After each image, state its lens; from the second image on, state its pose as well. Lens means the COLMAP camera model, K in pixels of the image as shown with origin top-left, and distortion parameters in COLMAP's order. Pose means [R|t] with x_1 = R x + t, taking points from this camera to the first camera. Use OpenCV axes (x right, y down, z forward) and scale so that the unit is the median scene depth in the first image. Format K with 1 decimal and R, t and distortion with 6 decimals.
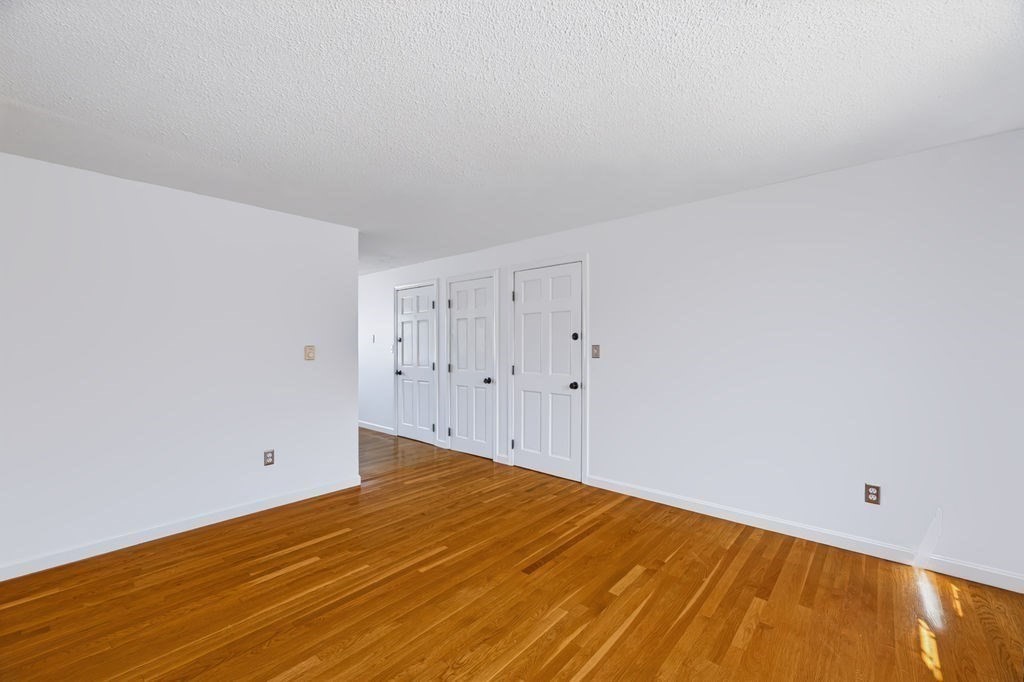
lens RADIAL K [[422.3, 0, 517.1], [0, 422.3, 341.5], [0, 0, 1]] dist [0.008025, -0.000326]
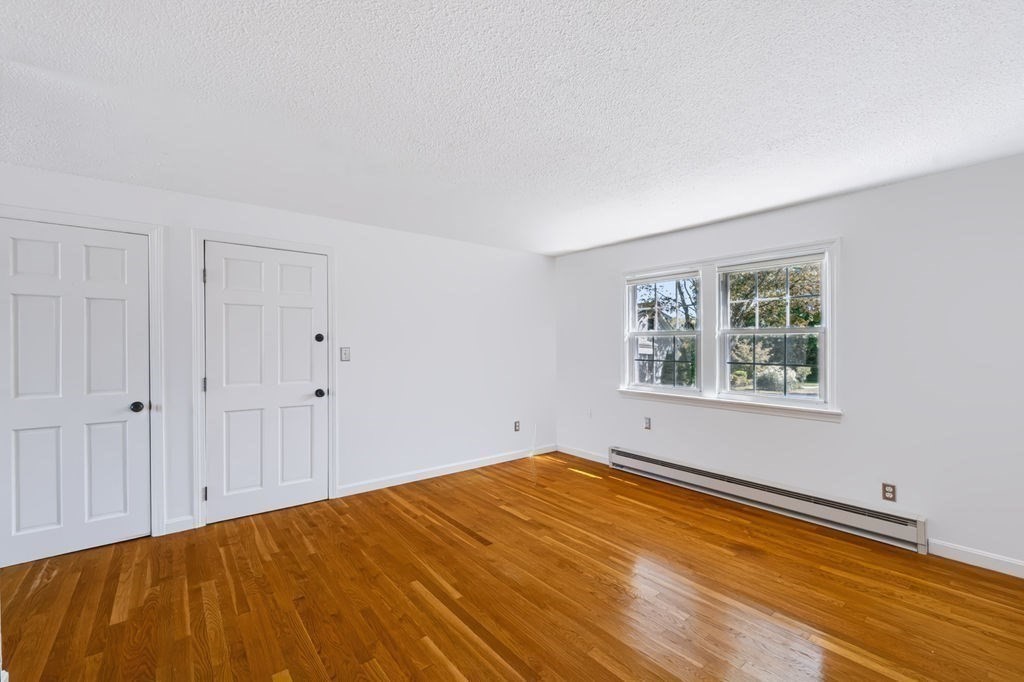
lens RADIAL K [[422.3, 0, 509.8], [0, 422.3, 347.1], [0, 0, 1]] dist [0.008025, -0.000326]
pose [[0.184440, 0.006548, 0.982822, -0.881340], [-0.004367, 0.999973, -0.005843, 0.013741], [-0.982834, -0.003215, 0.184464, 0.588732]]
